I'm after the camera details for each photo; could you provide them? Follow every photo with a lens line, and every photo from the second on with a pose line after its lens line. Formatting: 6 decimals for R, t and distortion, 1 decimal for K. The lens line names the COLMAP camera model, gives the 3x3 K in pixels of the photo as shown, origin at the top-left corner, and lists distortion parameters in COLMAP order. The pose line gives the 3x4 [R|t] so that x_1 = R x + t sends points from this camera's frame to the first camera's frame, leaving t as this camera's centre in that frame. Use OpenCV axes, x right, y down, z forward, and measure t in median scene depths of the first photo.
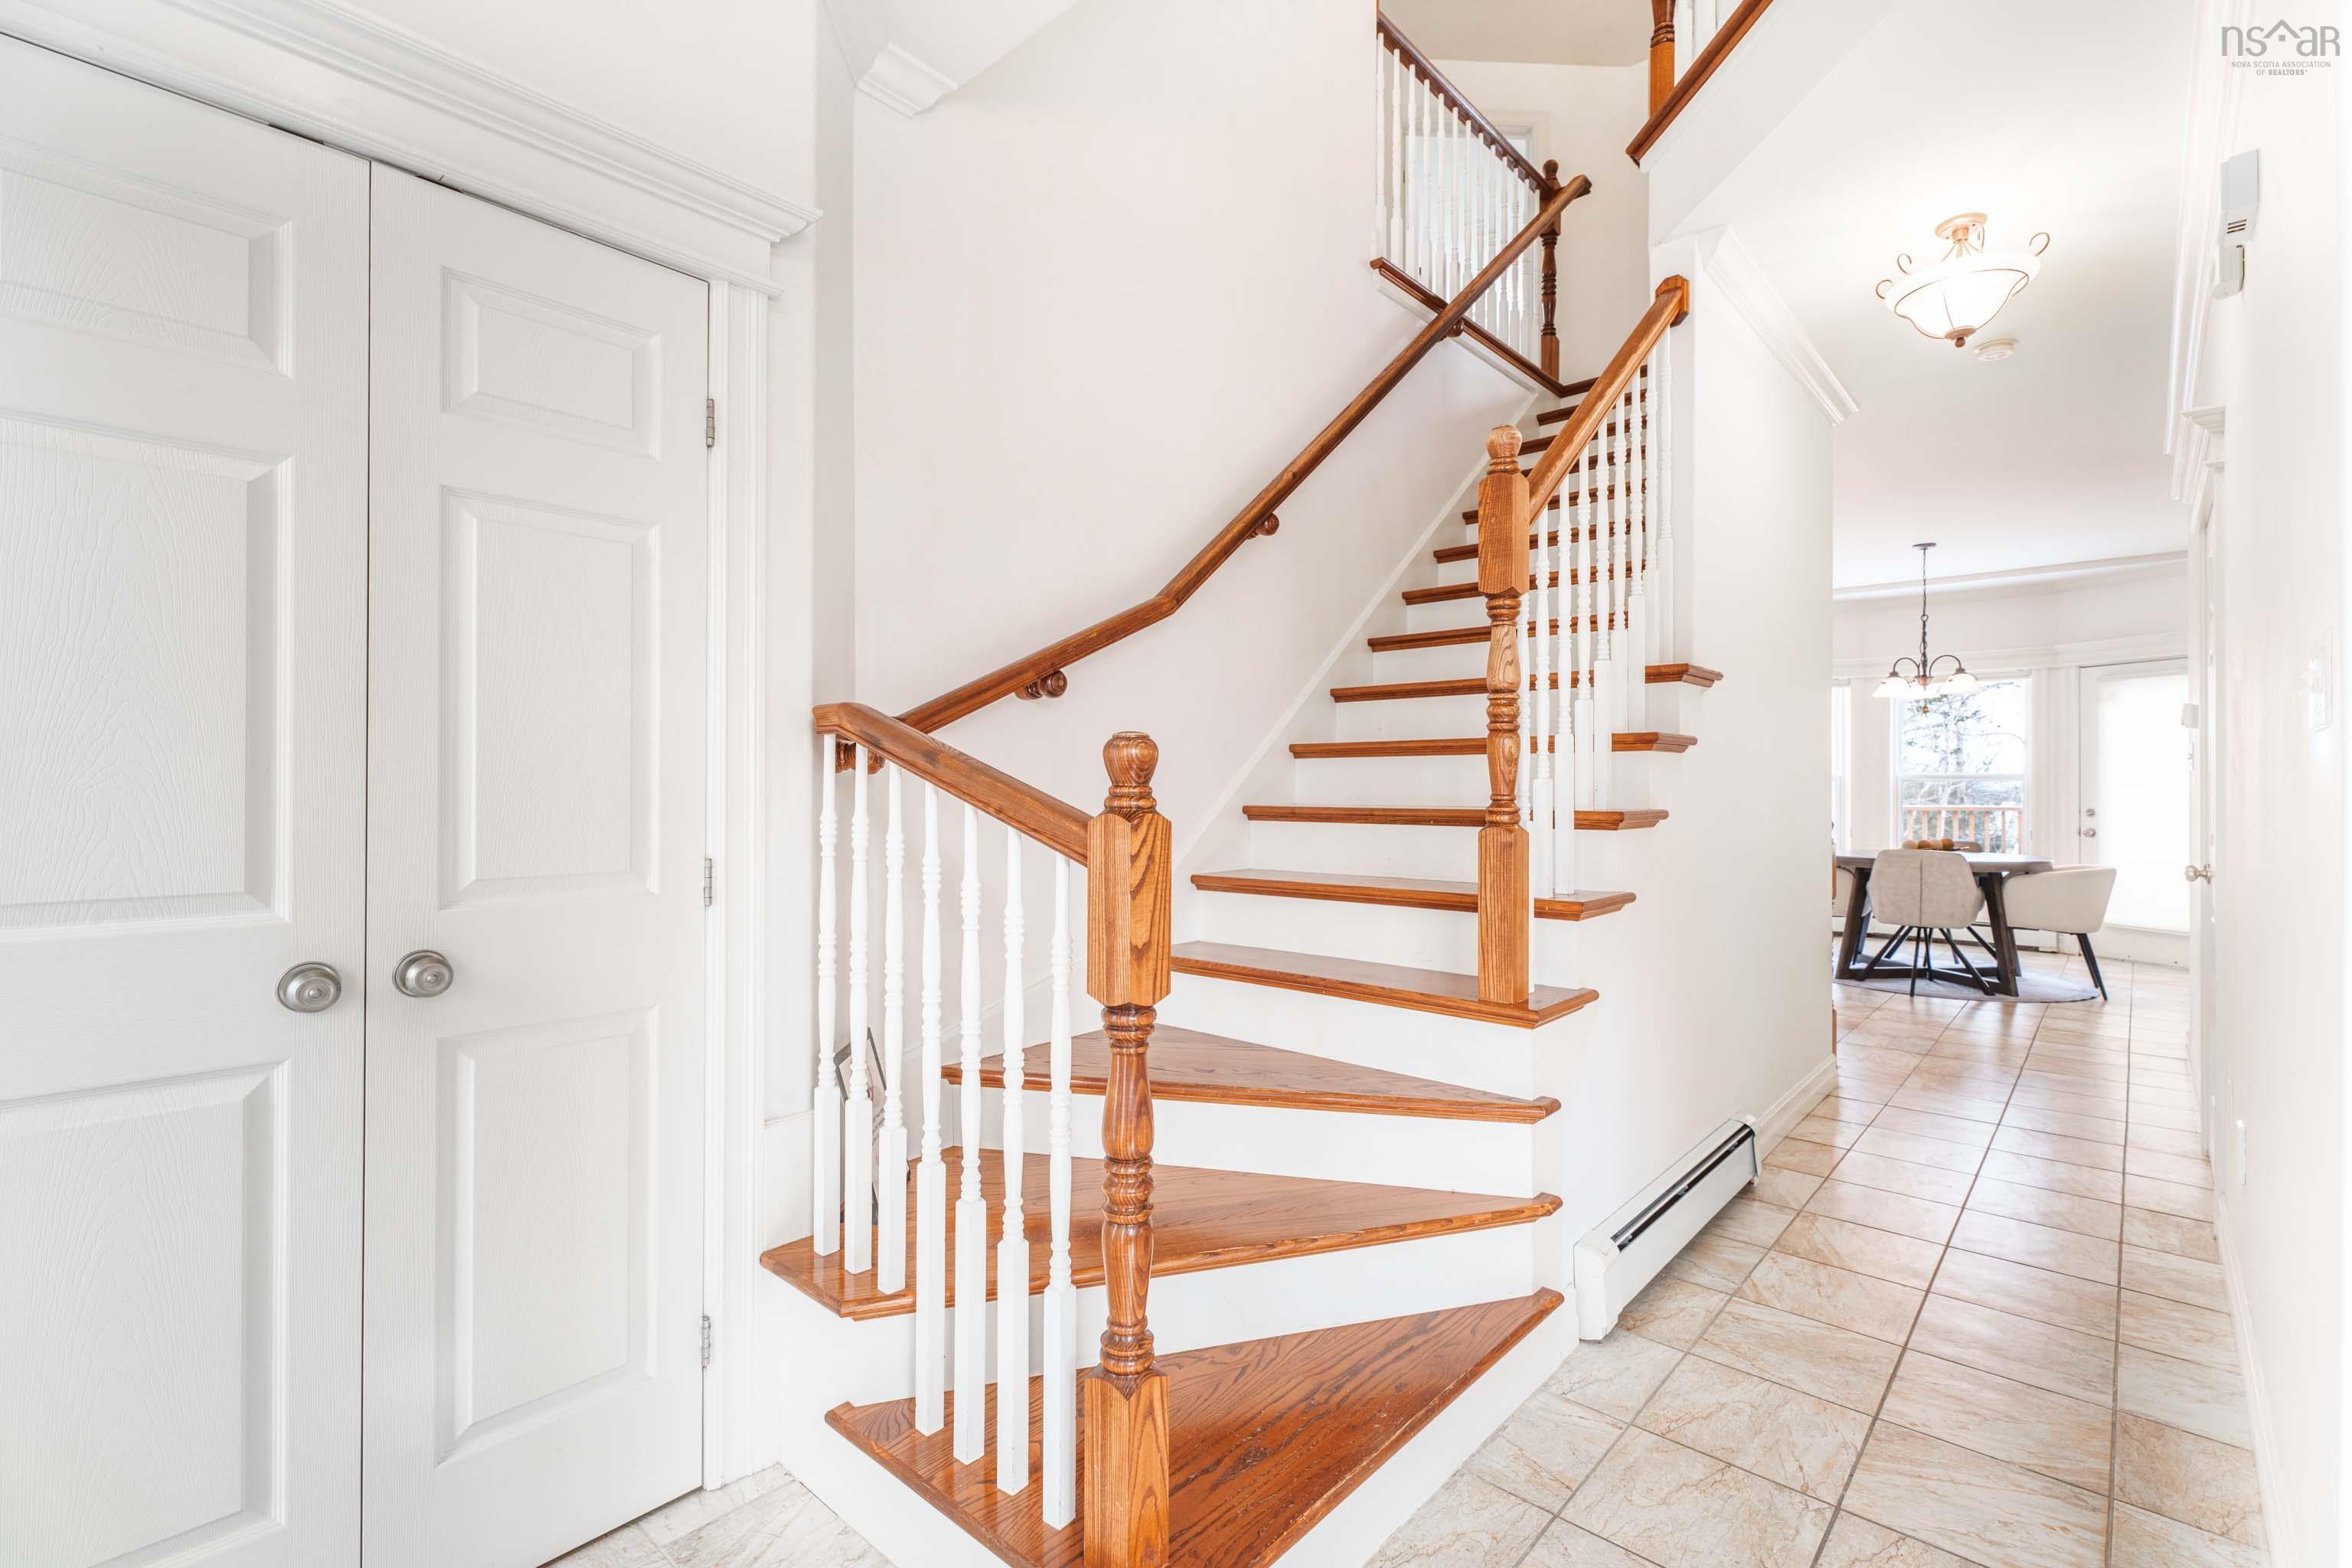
lens RADIAL K [[1051.3, 0, 1178.0], [0, 1051.3, 789.6], [0, 0, 1]] dist [0.002759, -0.000505]
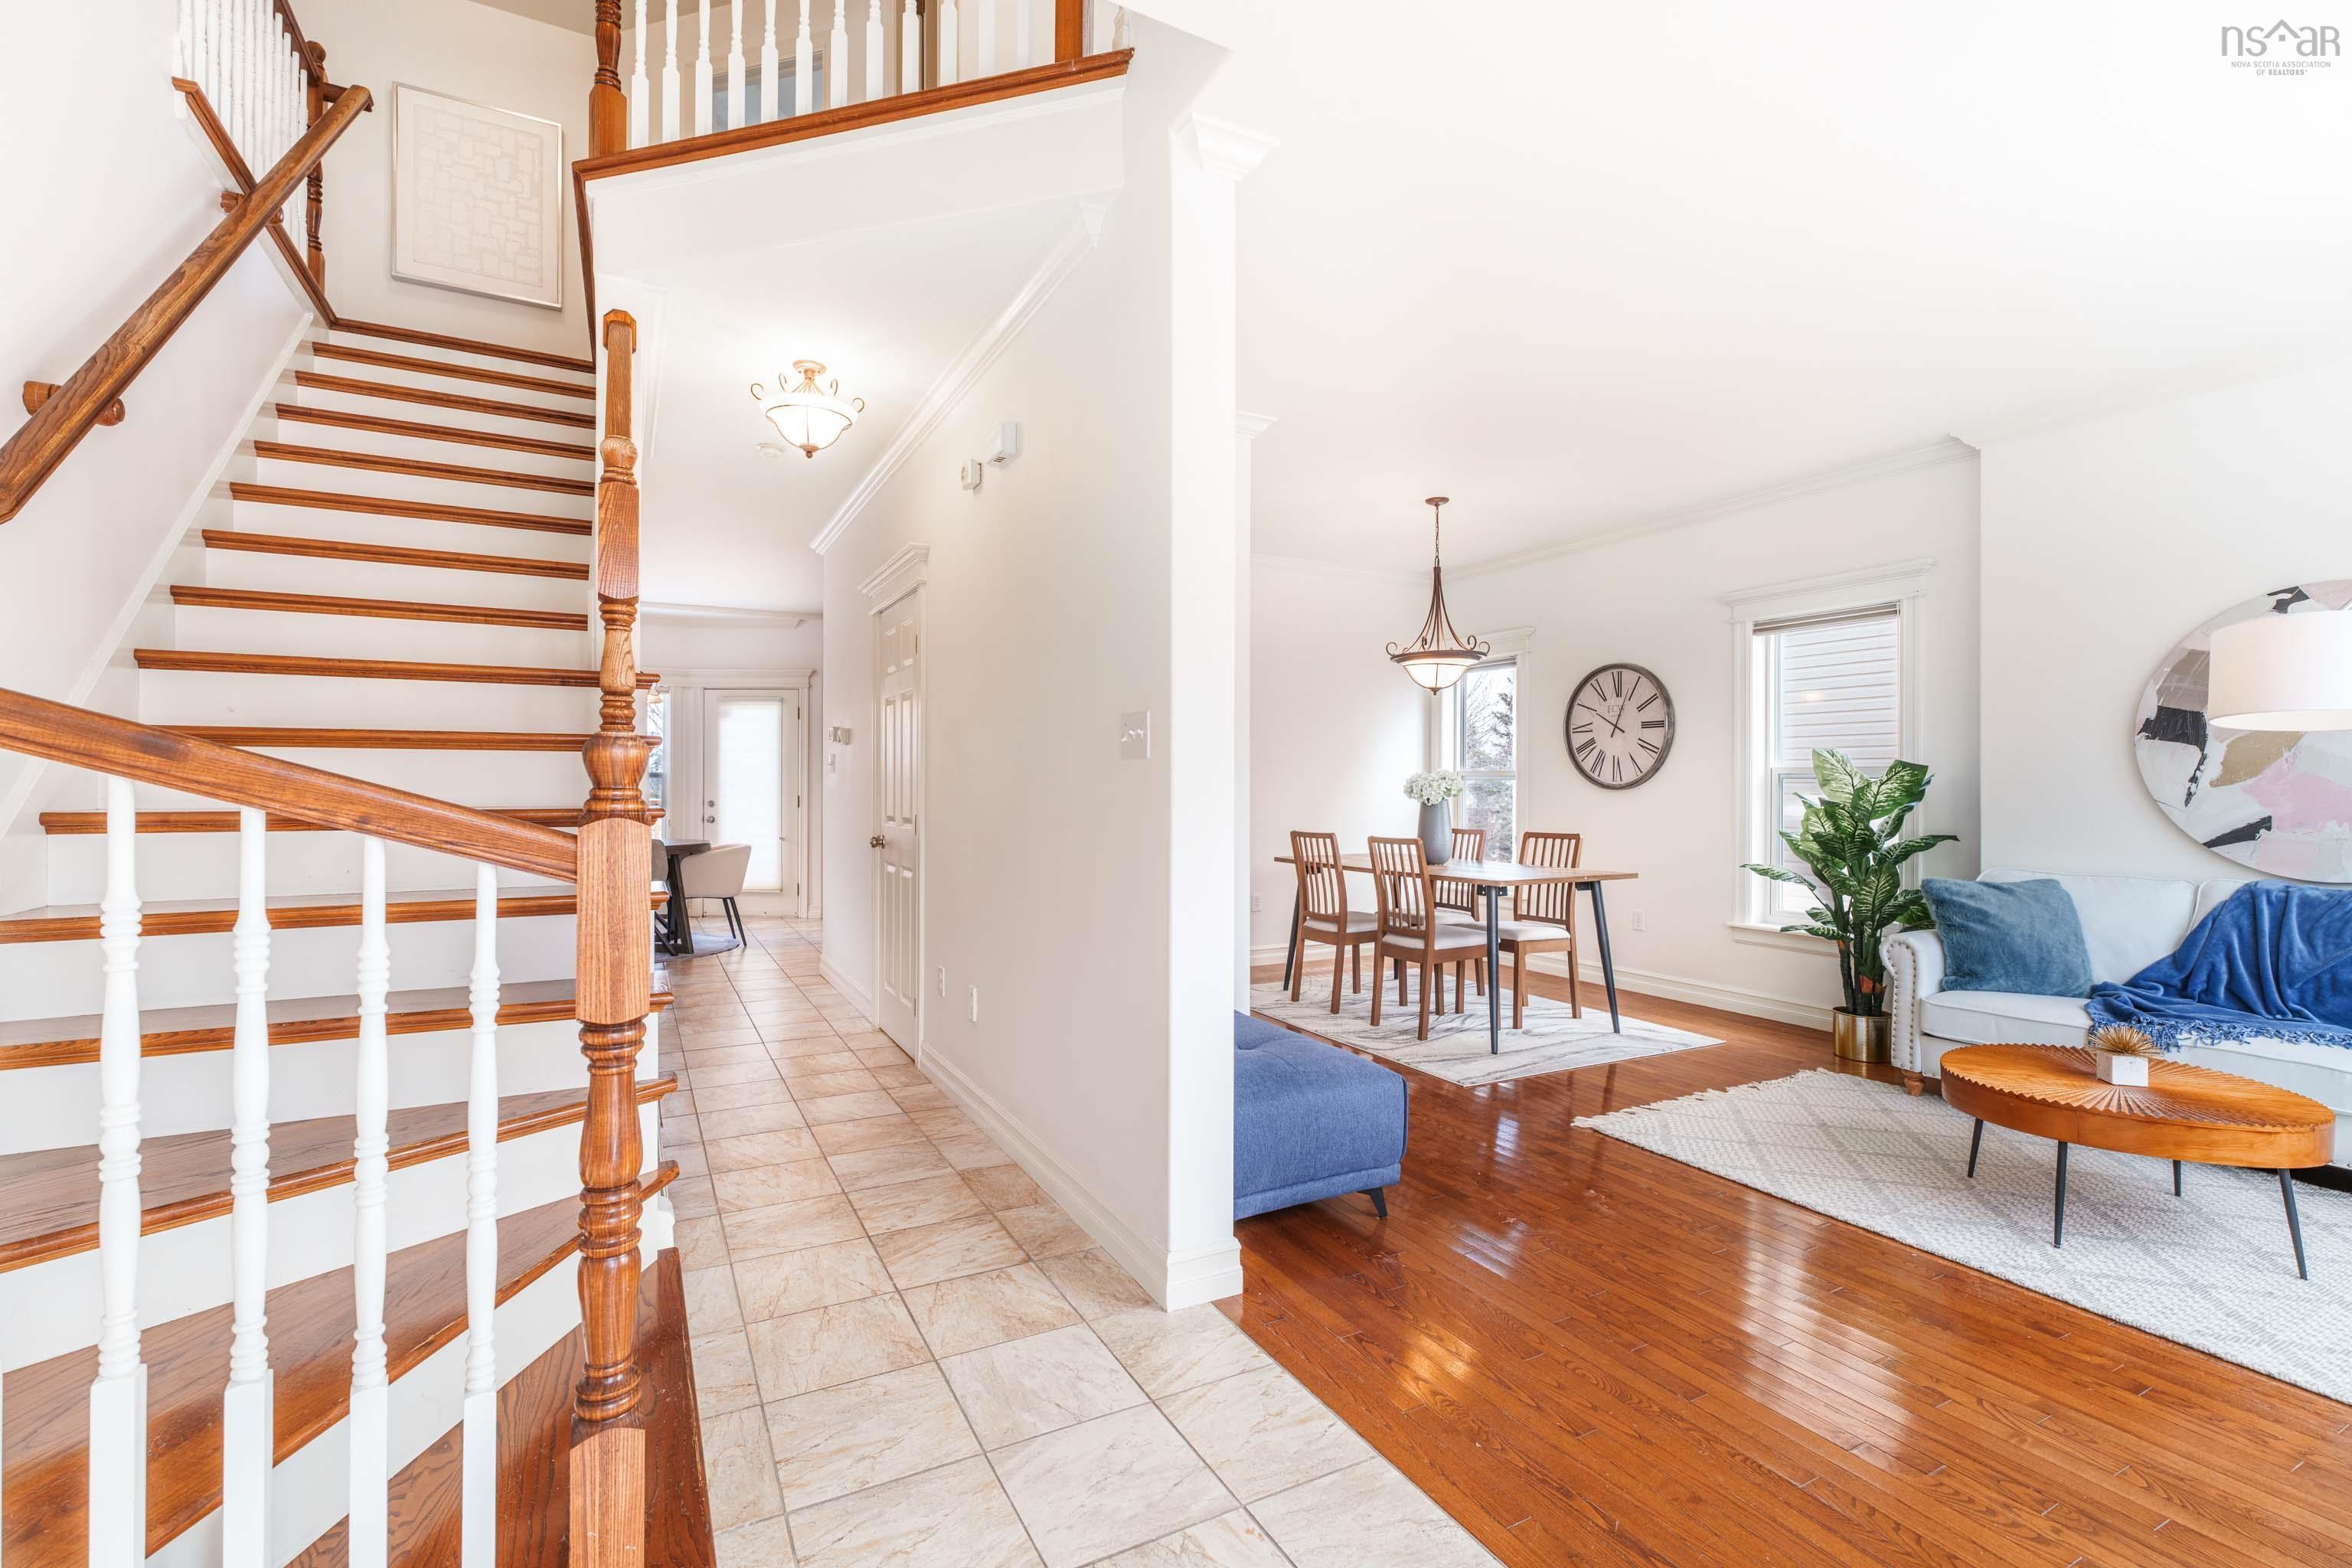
lens RADIAL K [[1051.3, 0, 1178.0], [0, 1051.3, 789.6], [0, 0, 1]] dist [0.002759, -0.000505]
pose [[0.339247, -0.004808, 0.940685, -0.485894], [0.000489, 0.999988, 0.004934, -0.003976], [-0.940697, -0.001214, 0.339246, 0.133172]]
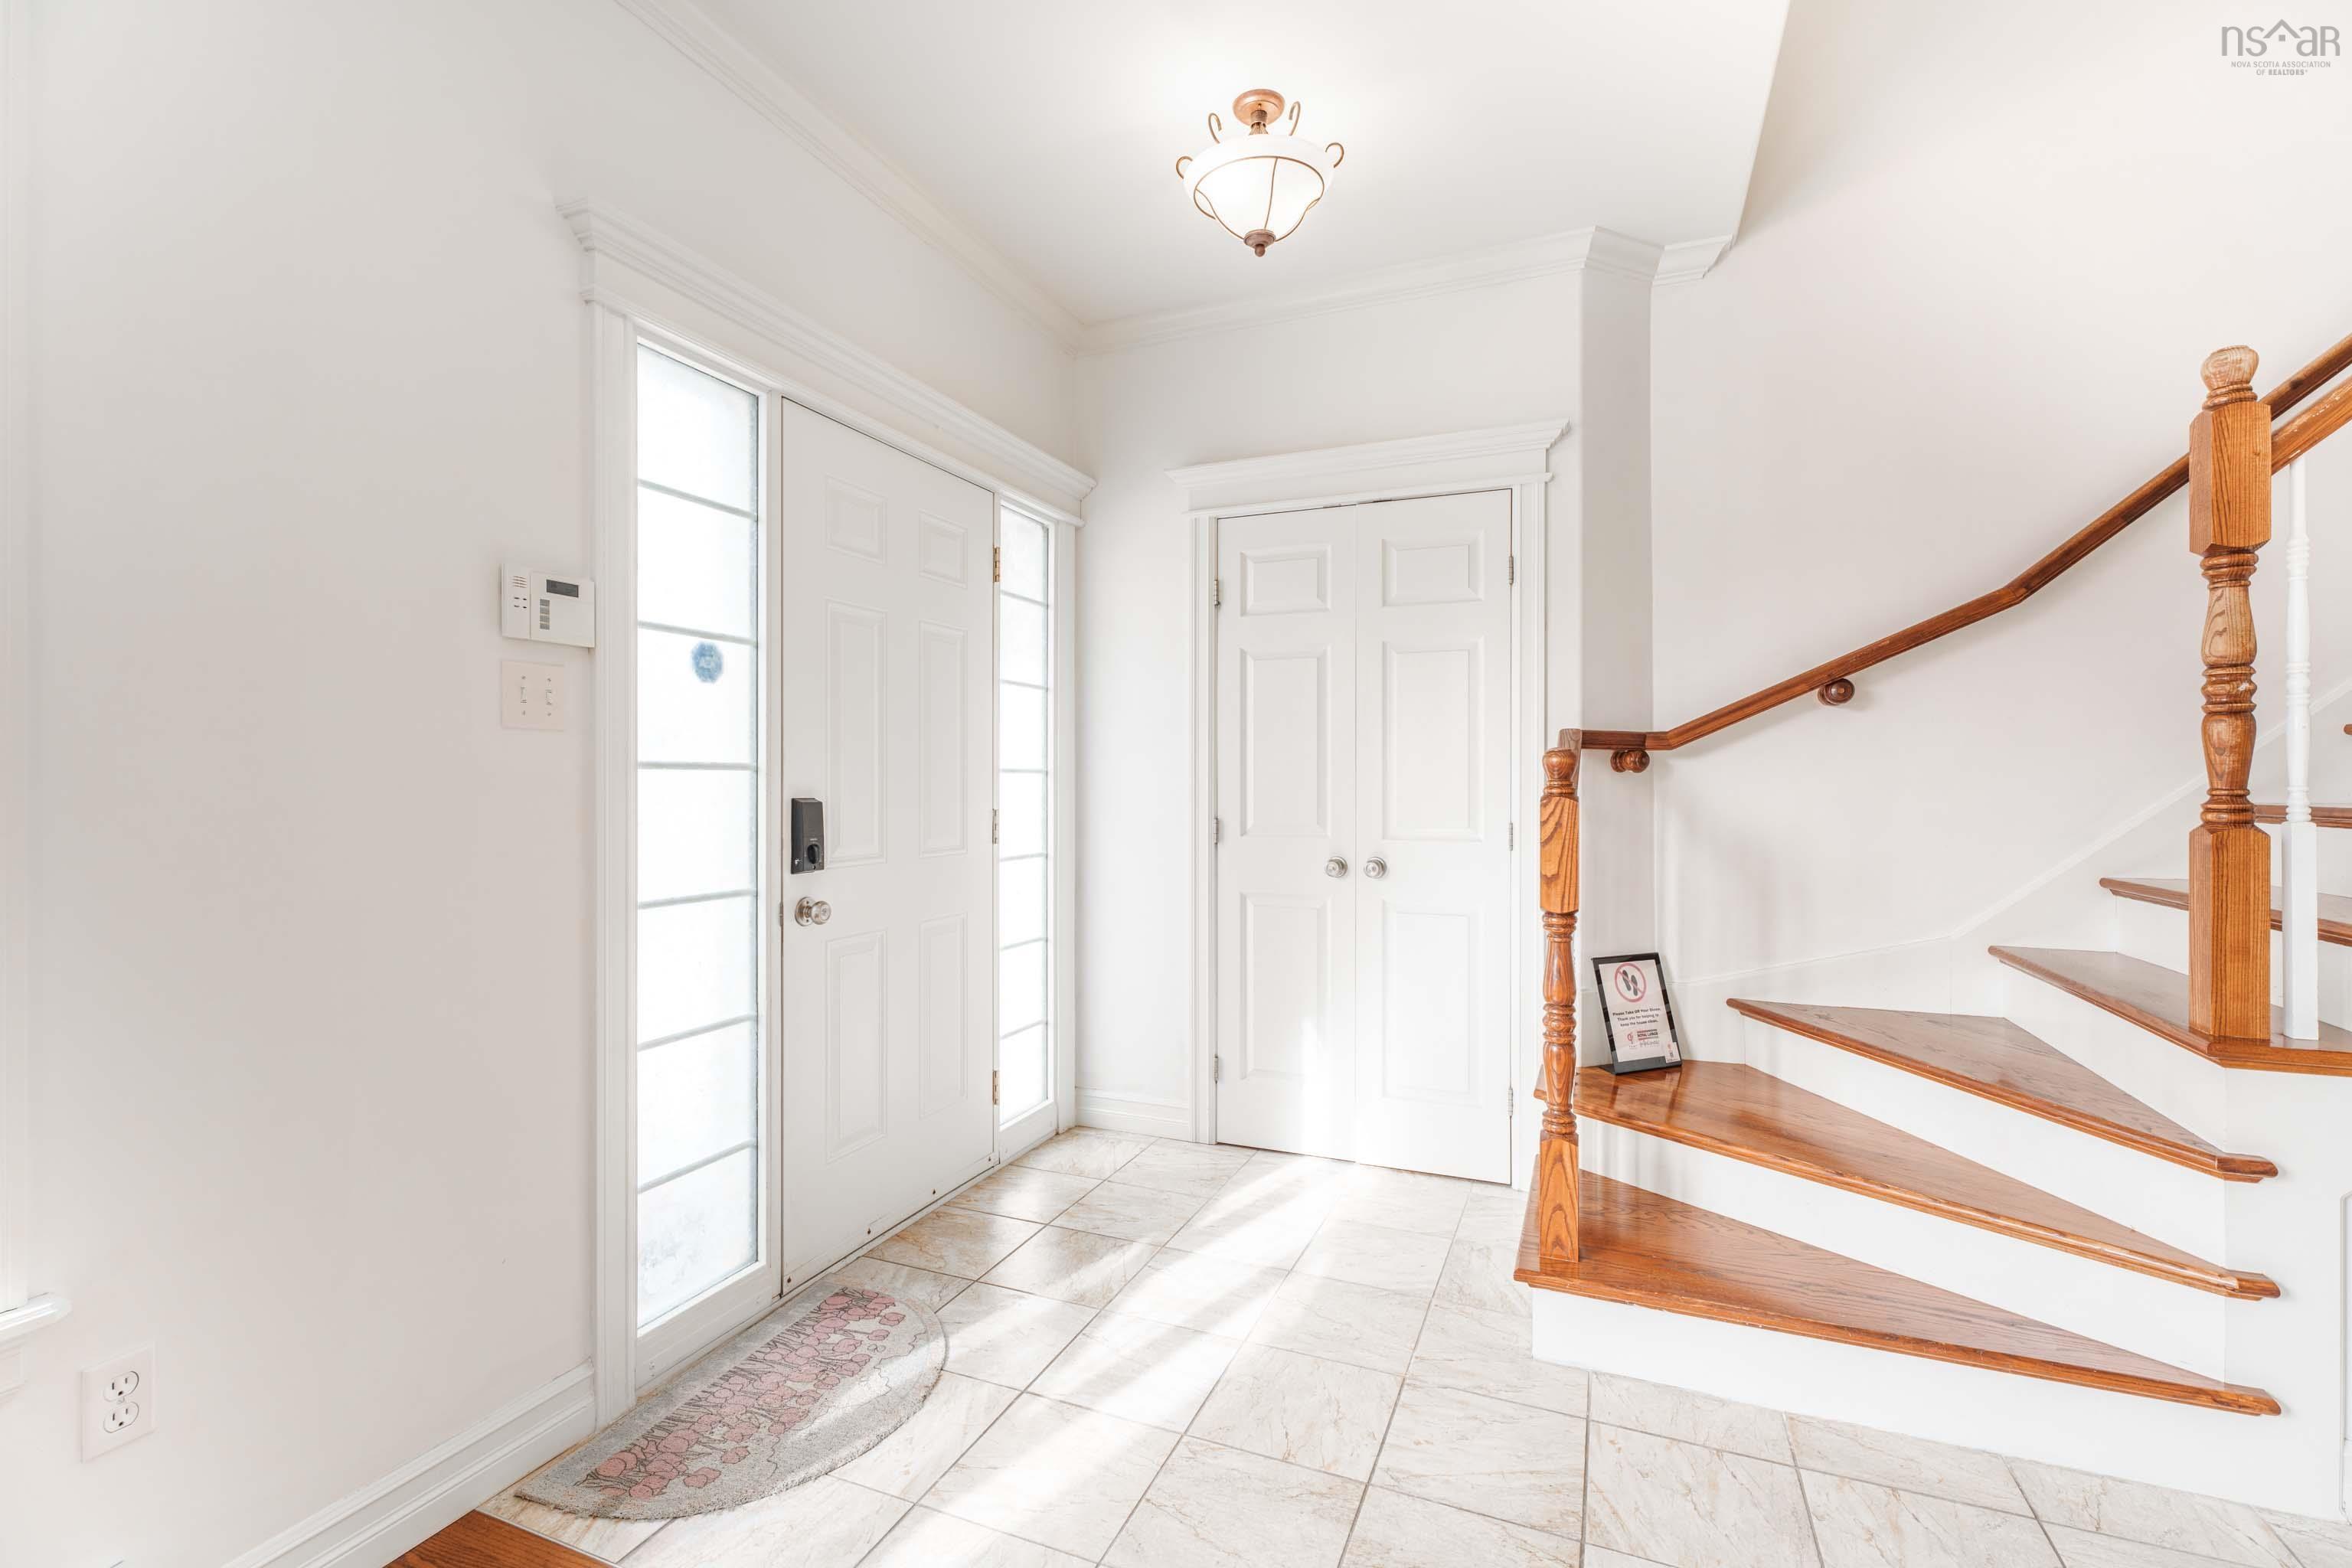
lens RADIAL K [[1051.3, 0, 1178.0], [0, 1051.3, 789.6], [0, 0, 1]] dist [0.002759, -0.000505]
pose [[0.331176, 0.004790, -0.943557, 0.842891], [-0.001742, 0.999989, 0.004465, 0.003771], [0.943567, 0.000165, 0.331181, -0.068770]]
